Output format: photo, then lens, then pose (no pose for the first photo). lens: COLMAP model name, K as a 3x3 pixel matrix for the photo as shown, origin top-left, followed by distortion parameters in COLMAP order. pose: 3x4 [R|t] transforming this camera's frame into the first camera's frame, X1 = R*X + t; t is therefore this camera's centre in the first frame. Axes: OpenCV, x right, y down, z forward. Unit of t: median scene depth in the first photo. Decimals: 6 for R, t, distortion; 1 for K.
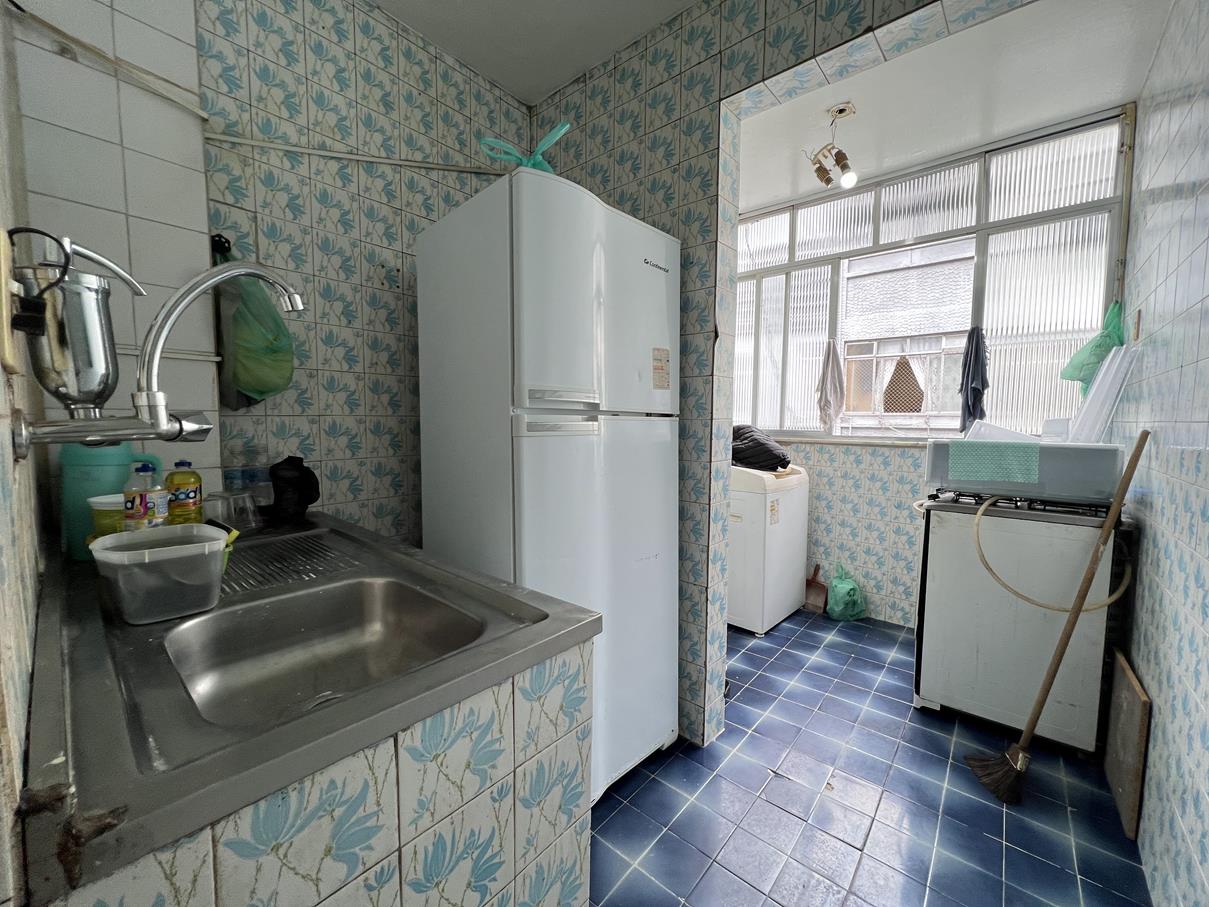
lens RADIAL K [[483.4, 0, 602.4], [0, 483.4, 454.6], [0, 0, 1]] dist [0.000636, -0.000155]
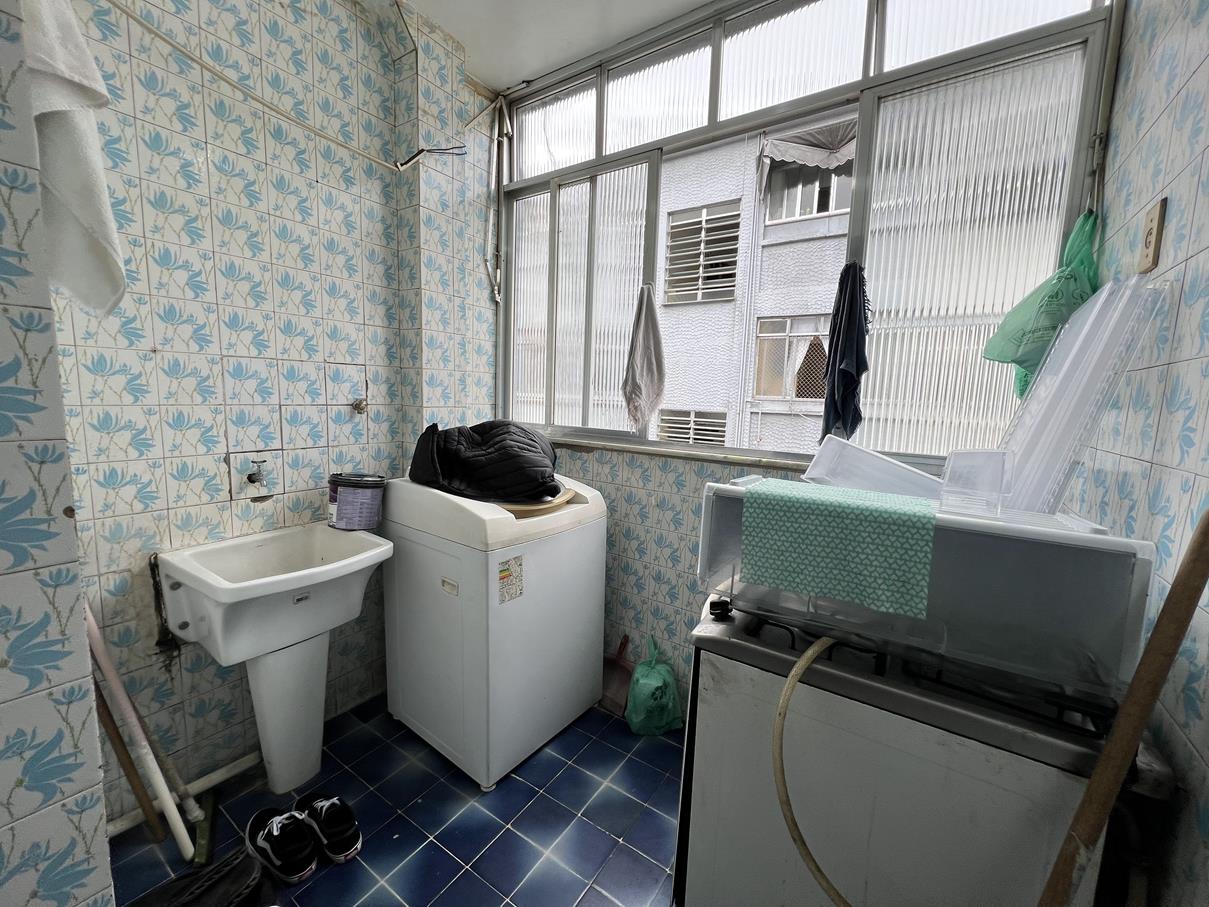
lens RADIAL K [[483.4, 0, 602.5], [0, 483.4, 454.8], [0, 0, 1]] dist [0.000636, -0.000155]
pose [[0.993193, 0.013074, 0.115747, 0.362995], [-0.018910, 0.998597, 0.049464, -0.053362], [-0.114938, -0.051316, 0.992046, 0.396772]]
